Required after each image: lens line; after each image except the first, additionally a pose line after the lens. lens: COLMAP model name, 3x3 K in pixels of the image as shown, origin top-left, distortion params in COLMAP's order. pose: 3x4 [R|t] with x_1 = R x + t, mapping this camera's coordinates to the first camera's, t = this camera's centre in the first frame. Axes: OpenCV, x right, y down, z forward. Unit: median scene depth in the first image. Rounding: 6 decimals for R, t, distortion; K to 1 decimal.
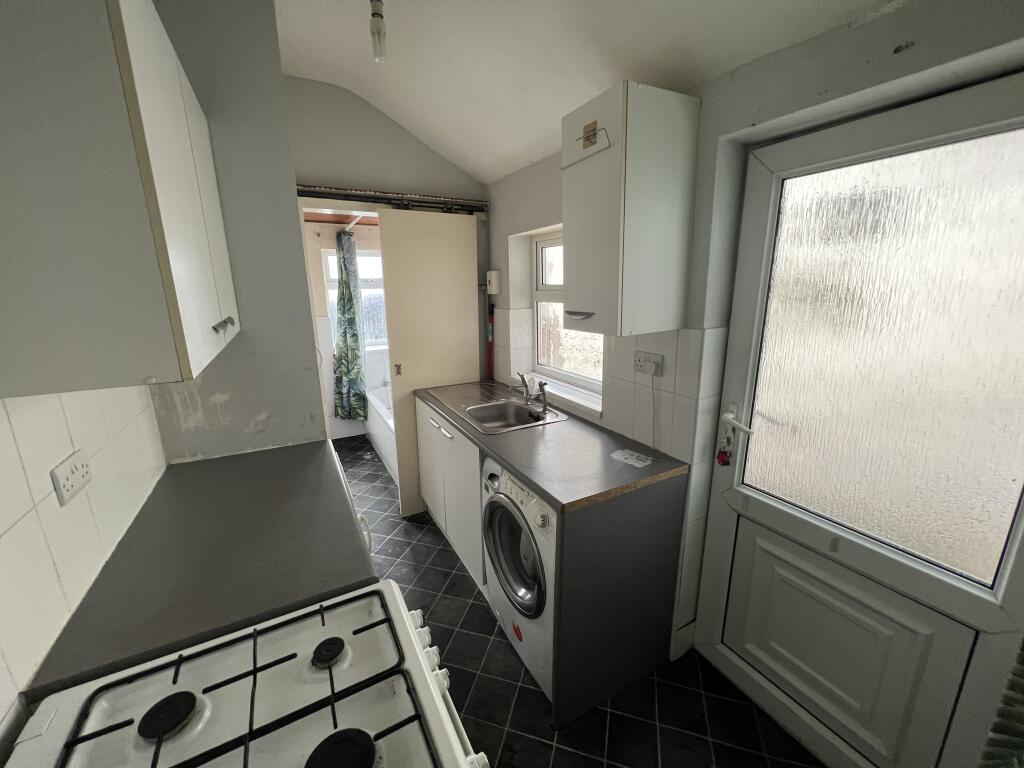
lens RADIAL K [[409.7, 0, 510.8], [0, 409.7, 383.1], [0, 0, 1]] dist [-0.000710, 0.000136]
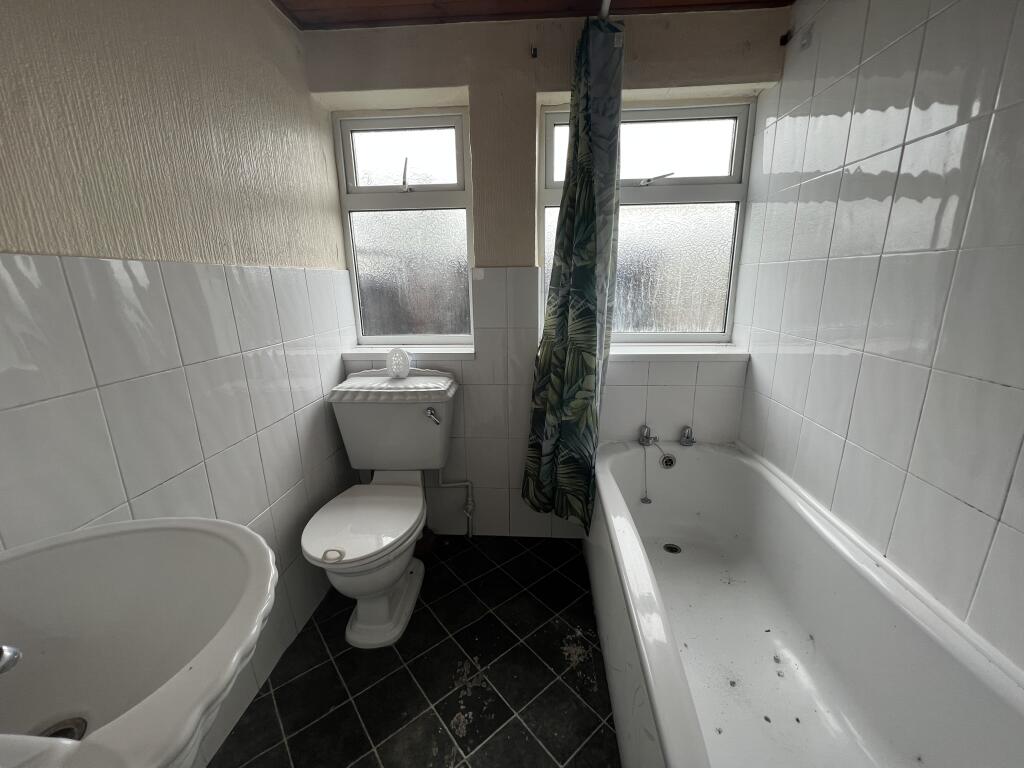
lens RADIAL K [[409.7, 0, 510.8], [0, 409.7, 383.1], [0, 0, 1]] dist [-0.000710, 0.000136]
pose [[0.835828, 0.136352, -0.531790, -0.230334], [-0.125953, 0.990455, 0.055991, -0.065478], [0.534348, 0.020182, 0.845024, 0.644794]]
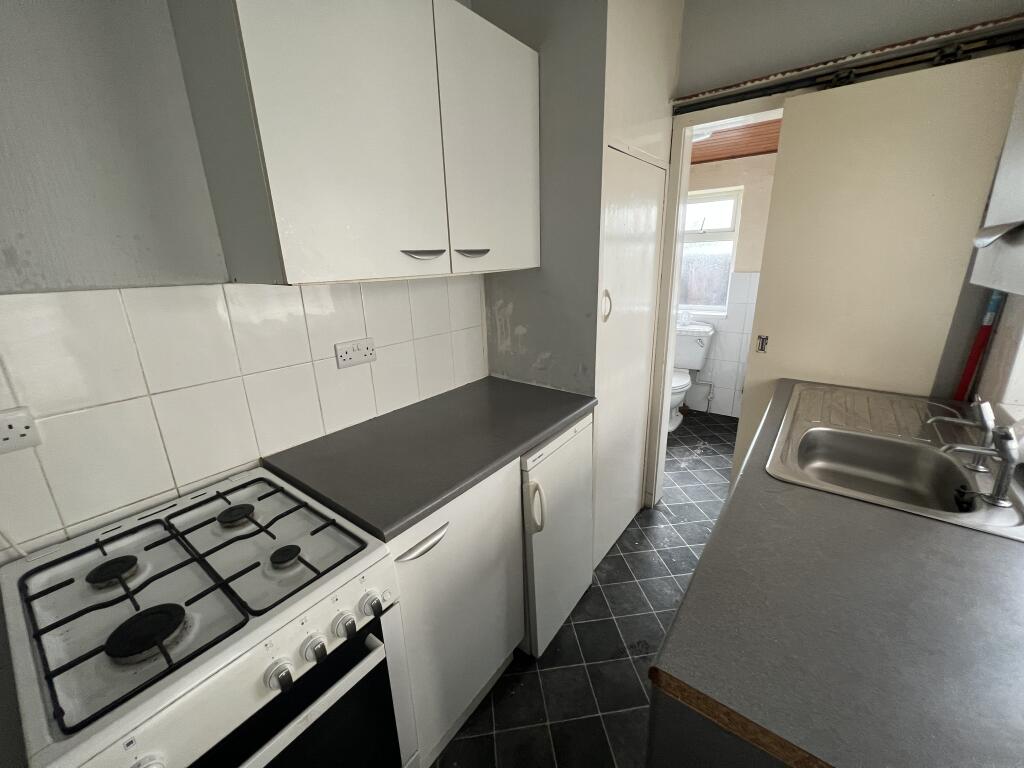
lens RADIAL K [[409.7, 0, 510.8], [0, 409.7, 383.1], [0, 0, 1]] dist [-0.000710, 0.000136]
pose [[0.406057, 0.267340, -0.873869, 0.119421], [-0.191185, 0.959943, 0.204836, -0.019707], [0.893625, 0.083896, 0.440903, 0.204224]]
